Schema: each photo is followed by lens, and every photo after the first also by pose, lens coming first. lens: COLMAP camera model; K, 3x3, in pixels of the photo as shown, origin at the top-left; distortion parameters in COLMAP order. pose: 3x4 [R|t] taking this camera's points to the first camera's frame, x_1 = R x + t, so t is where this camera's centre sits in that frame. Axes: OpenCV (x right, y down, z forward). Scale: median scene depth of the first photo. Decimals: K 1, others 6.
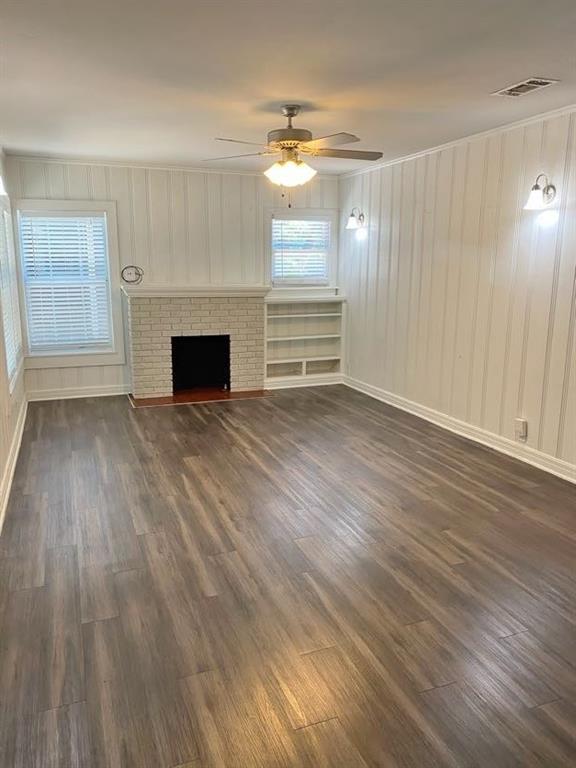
lens RADIAL K [[581.4, 0, 294.8], [0, 581.4, 389.1], [0, 0, 1]] dist [0.022205, -0.021715]
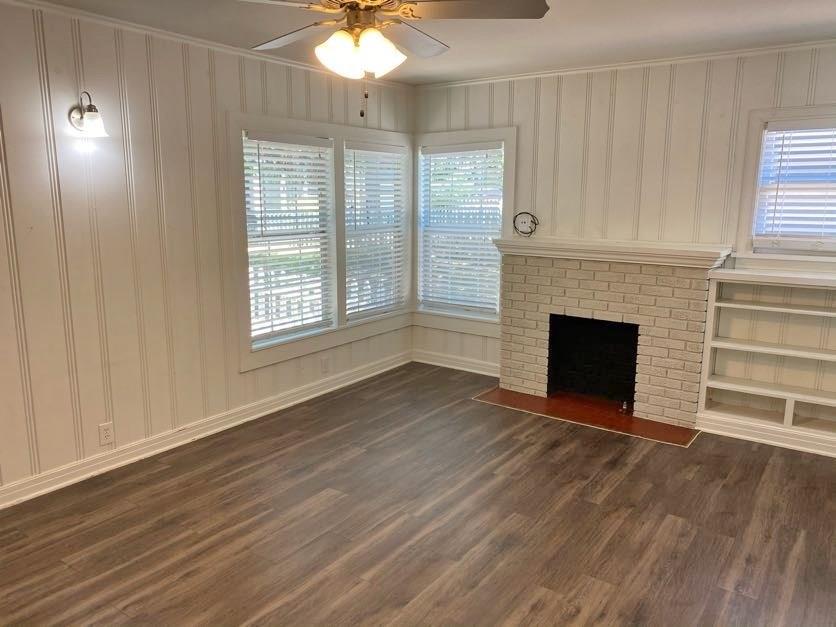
lens RADIAL K [[632.8, 0, 418.5], [0, 632.8, 310.6], [0, 0, 1]] dist [0.022205, -0.021715]
pose [[0.541290, 0.147984, -0.827711, 0.312122], [-0.184808, 0.981258, 0.054580, -0.101309], [0.820275, 0.123424, 0.558494, 0.432478]]
